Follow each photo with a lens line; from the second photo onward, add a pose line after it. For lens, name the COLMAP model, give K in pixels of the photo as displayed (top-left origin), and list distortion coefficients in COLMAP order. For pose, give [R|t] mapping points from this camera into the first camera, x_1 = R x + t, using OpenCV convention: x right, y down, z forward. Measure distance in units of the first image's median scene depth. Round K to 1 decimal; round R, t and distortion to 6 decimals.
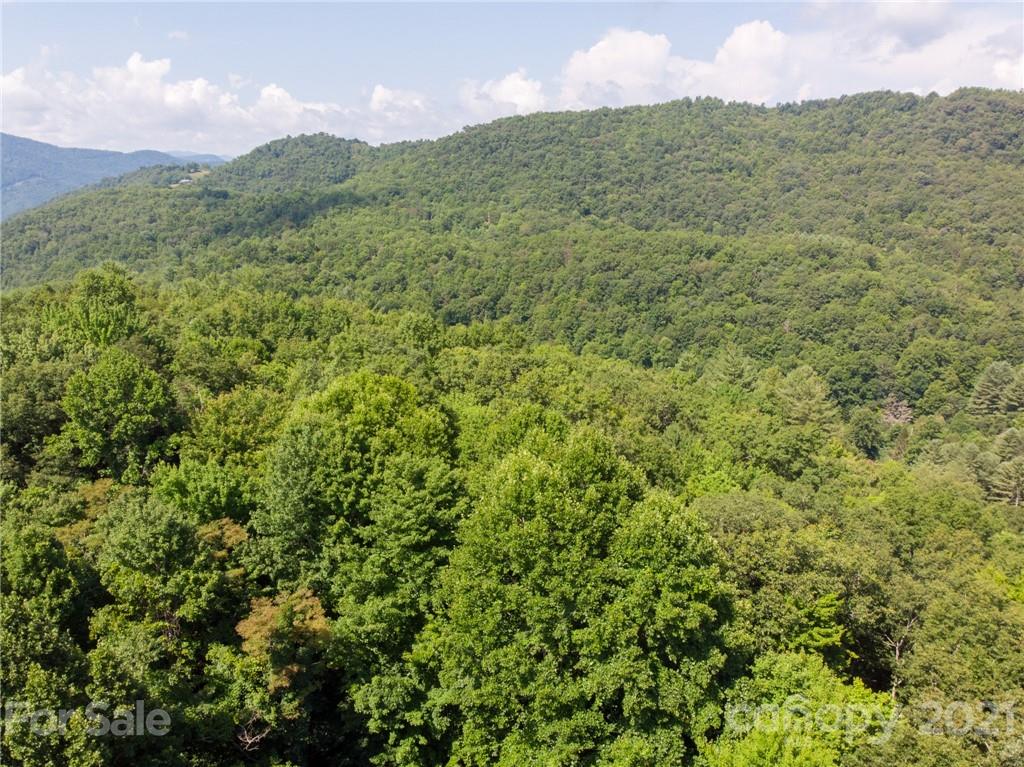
lens RADIAL K [[810.0, 0, 512.0], [0, 810.0, 383.5], [0, 0, 1]] dist [-0.022338, 0.061181]
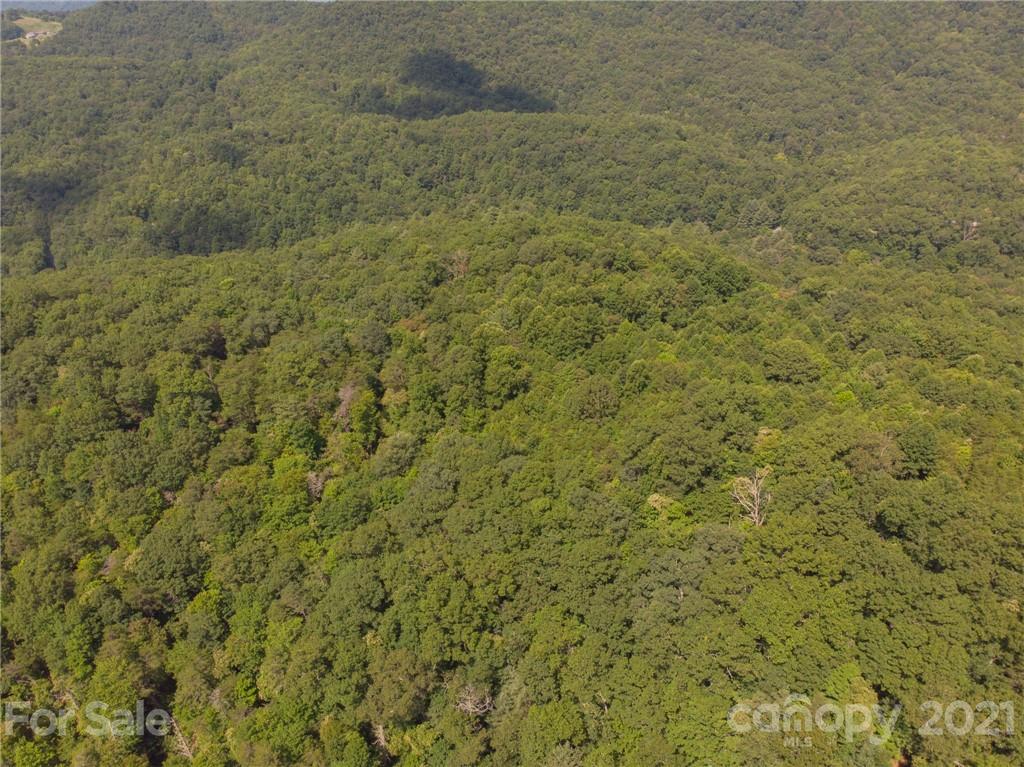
lens RADIAL K [[810.0, 0, 512.0], [0, 810.0, 383.5], [0, 0, 1]] dist [-0.022338, 0.061181]
pose [[0.957072, -0.119012, 0.264290, -0.362431], [0.058229, 0.972173, 0.226914, -0.050880], [-0.283941, -0.201783, 0.937369, -0.521013]]
